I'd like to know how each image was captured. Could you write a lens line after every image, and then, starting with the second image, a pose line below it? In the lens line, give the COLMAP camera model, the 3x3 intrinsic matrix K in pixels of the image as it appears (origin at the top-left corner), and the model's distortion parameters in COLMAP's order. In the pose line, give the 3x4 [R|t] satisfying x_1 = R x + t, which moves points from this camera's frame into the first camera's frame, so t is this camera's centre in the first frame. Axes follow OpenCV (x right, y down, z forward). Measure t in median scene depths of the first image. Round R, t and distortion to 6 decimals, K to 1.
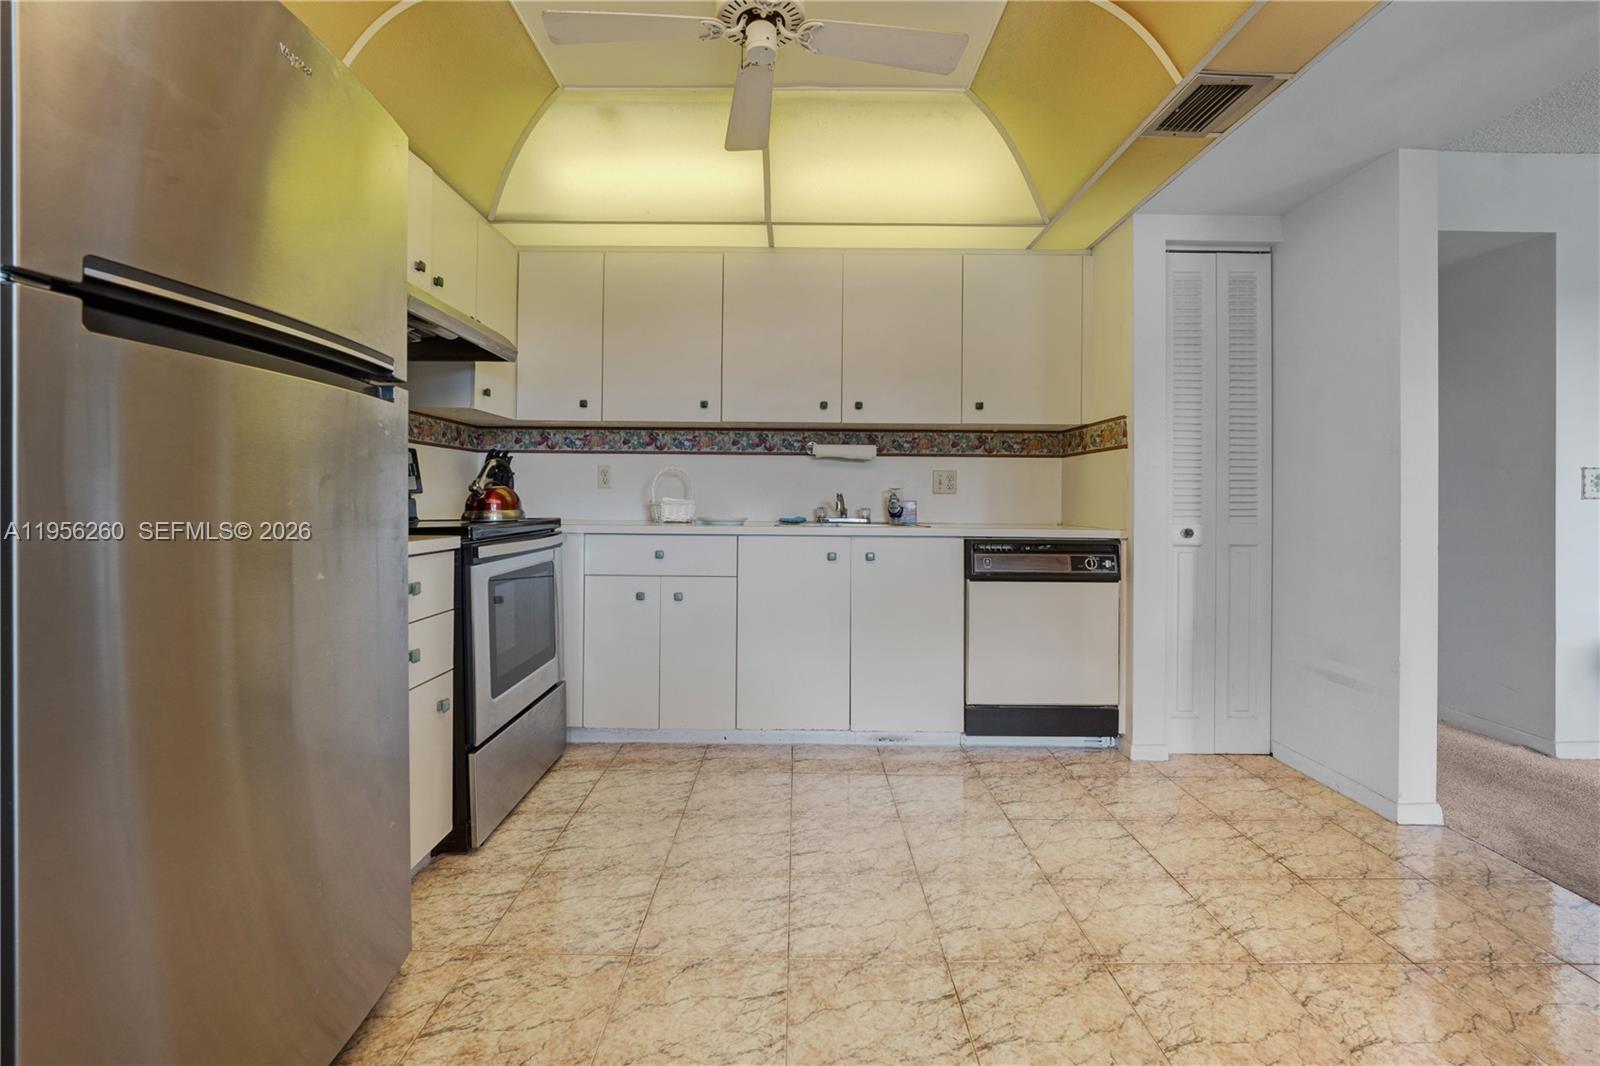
lens RADIAL K [[679.0, 0, 772.4], [0, 679.0, 502.1], [0, 0, 1]] dist [-0.024063, -0.000182]
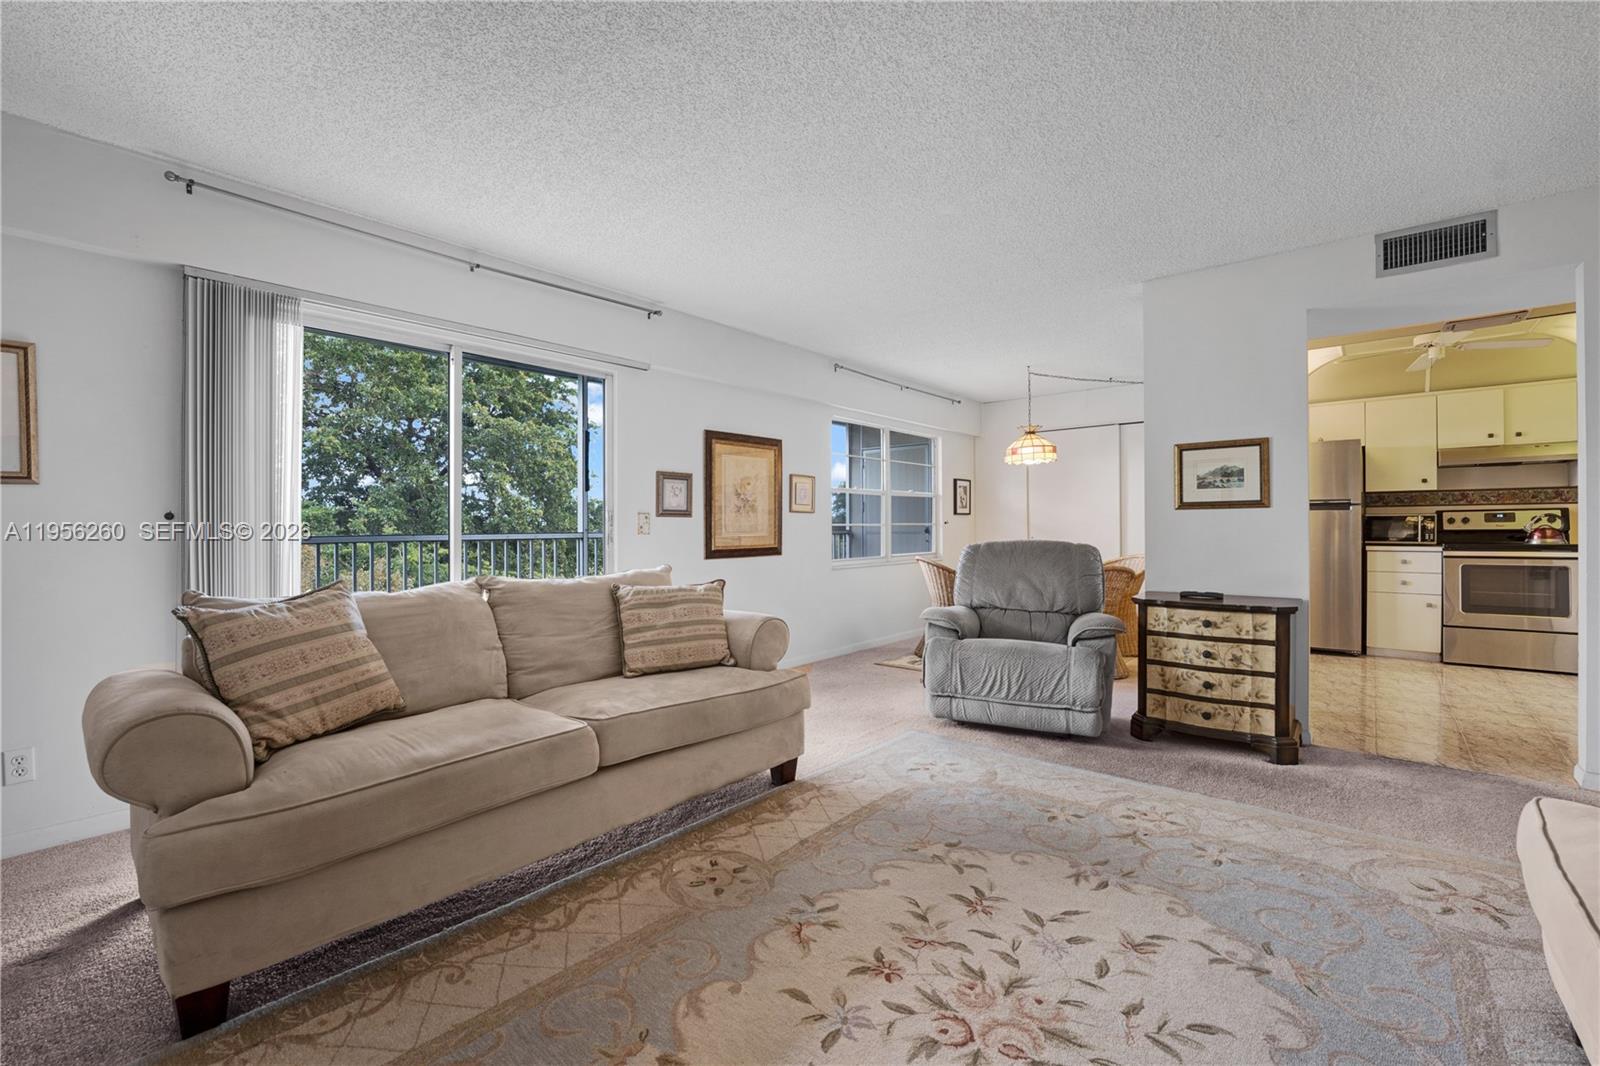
lens RADIAL K [[672.6, 0, 793.3], [0, 672.6, 519.8], [0, 0, 1]] dist [-0.022330, 0.000142]
pose [[-0.639443, -0.014213, -0.768707, 2.235625], [-0.003924, 0.999876, -0.015222, -0.006883], [0.768829, -0.006717, -0.639420, 0.464149]]
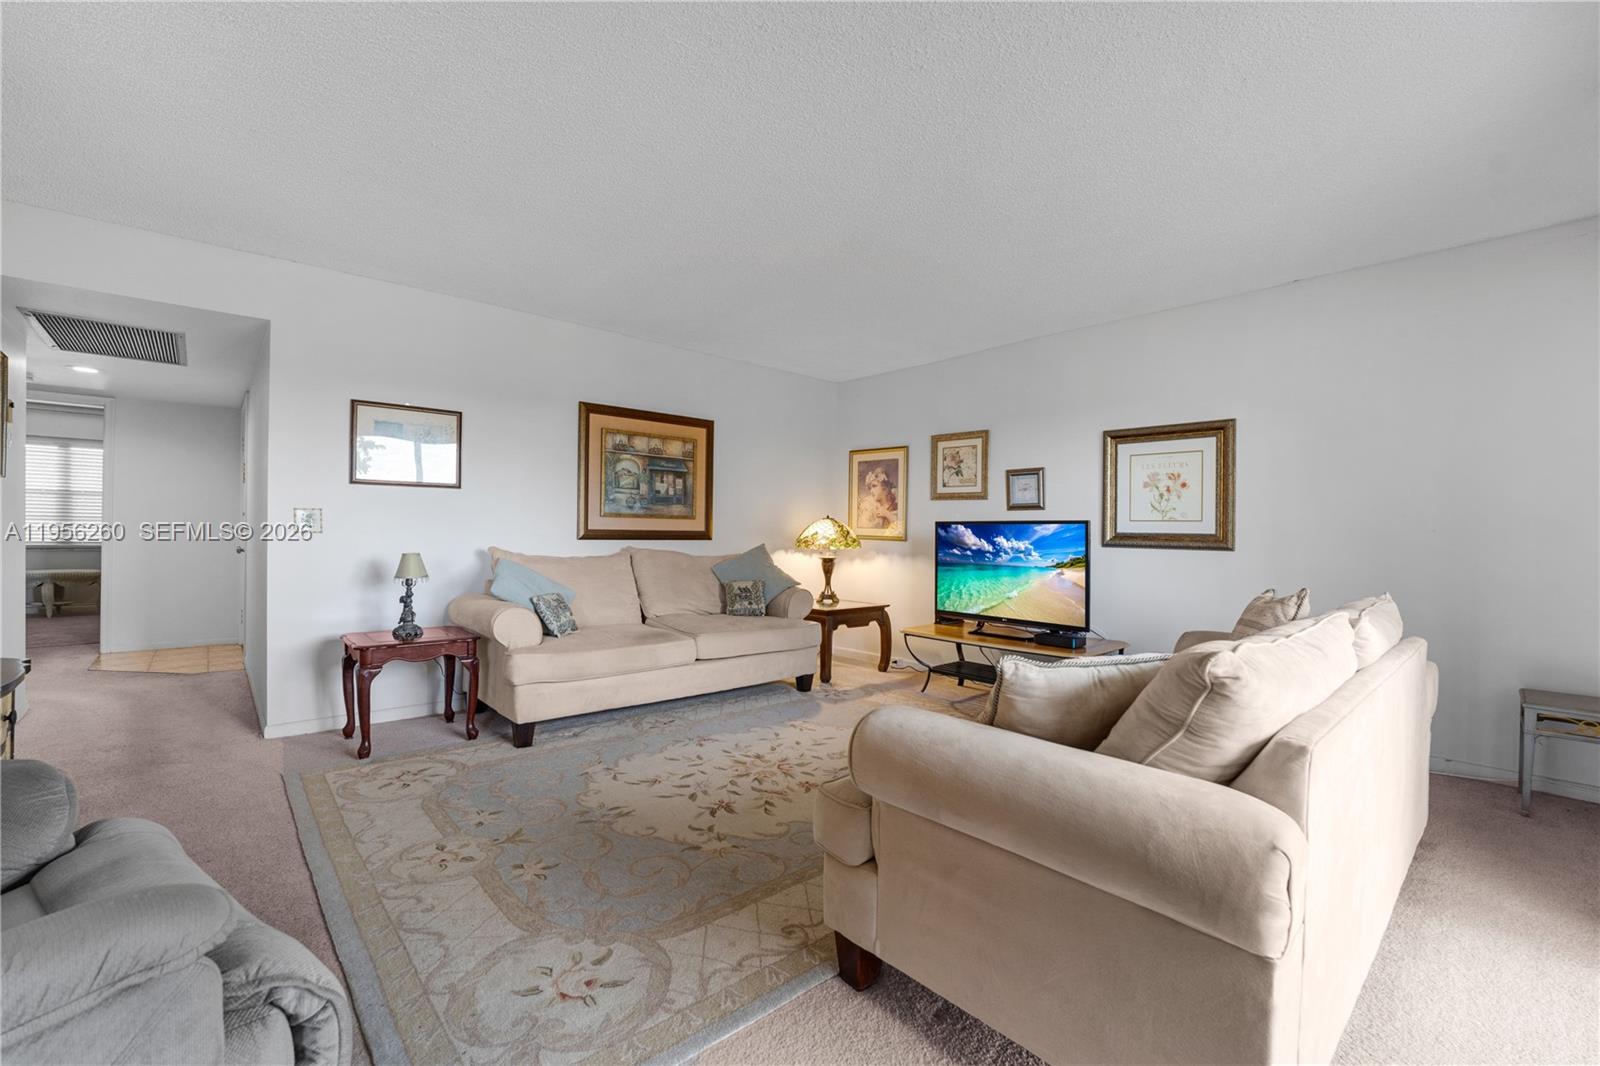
lens RADIAL K [[669.4, 0, 800.0], [0, 669.4, 533.0], [0, 0, 1]] dist [-0.024301, -0.000009]
pose [[0.729297, -0.002548, 0.684193, 1.021005], [-0.002878, 0.999973, 0.006791, -0.014565], [-0.684191, -0.006921, 0.729270, -0.587331]]
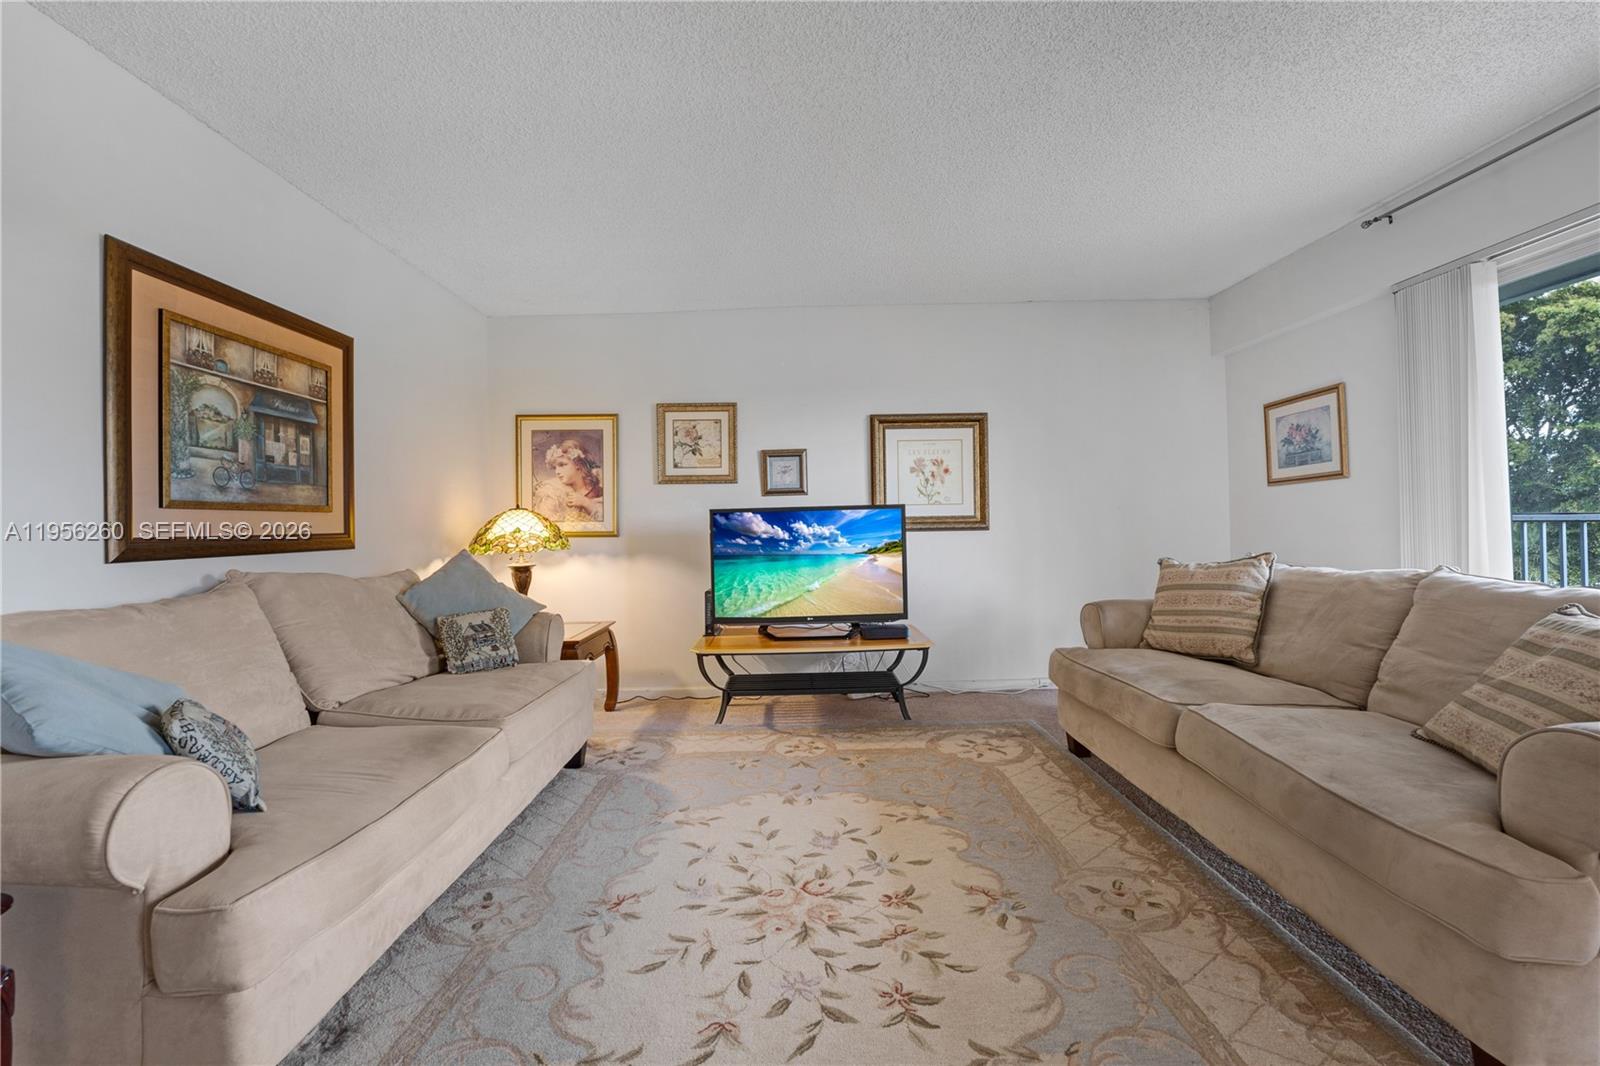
lens RADIAL K [[672.6, 0, 793.3], [0, 672.6, 519.8], [0, 0, 1]] dist [-0.022330, 0.000142]
pose [[-0.023634, -0.005650, 0.999705, 1.052178], [0.025992, 0.999643, 0.006264, -0.015822], [-0.999383, 0.026132, -0.023479, 0.260414]]
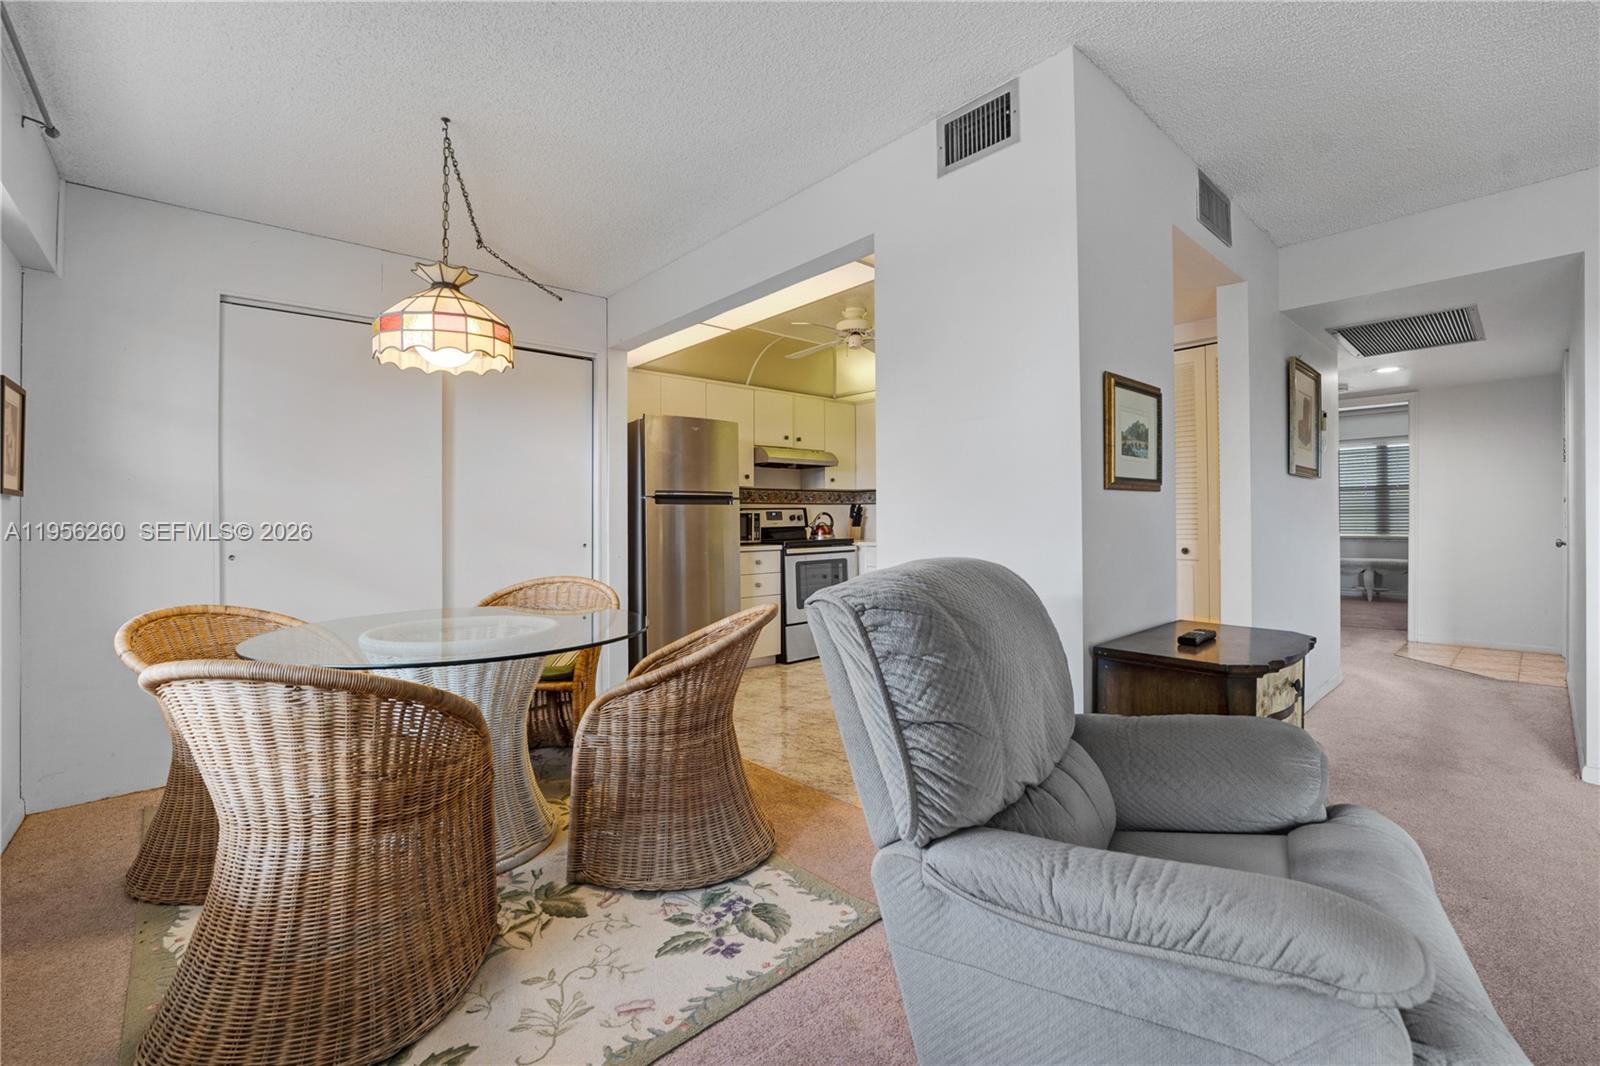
lens RADIAL K [[677.0, 0, 789.5], [0, 677.0, 520.5], [0, 0, 1]] dist [-0.026102, -0.000051]
pose [[0.669952, -0.016898, -0.742212, 1.063120], [0.013804, 0.999852, -0.010303, -0.013406], [0.742276, -0.003344, 0.670086, -0.534126]]
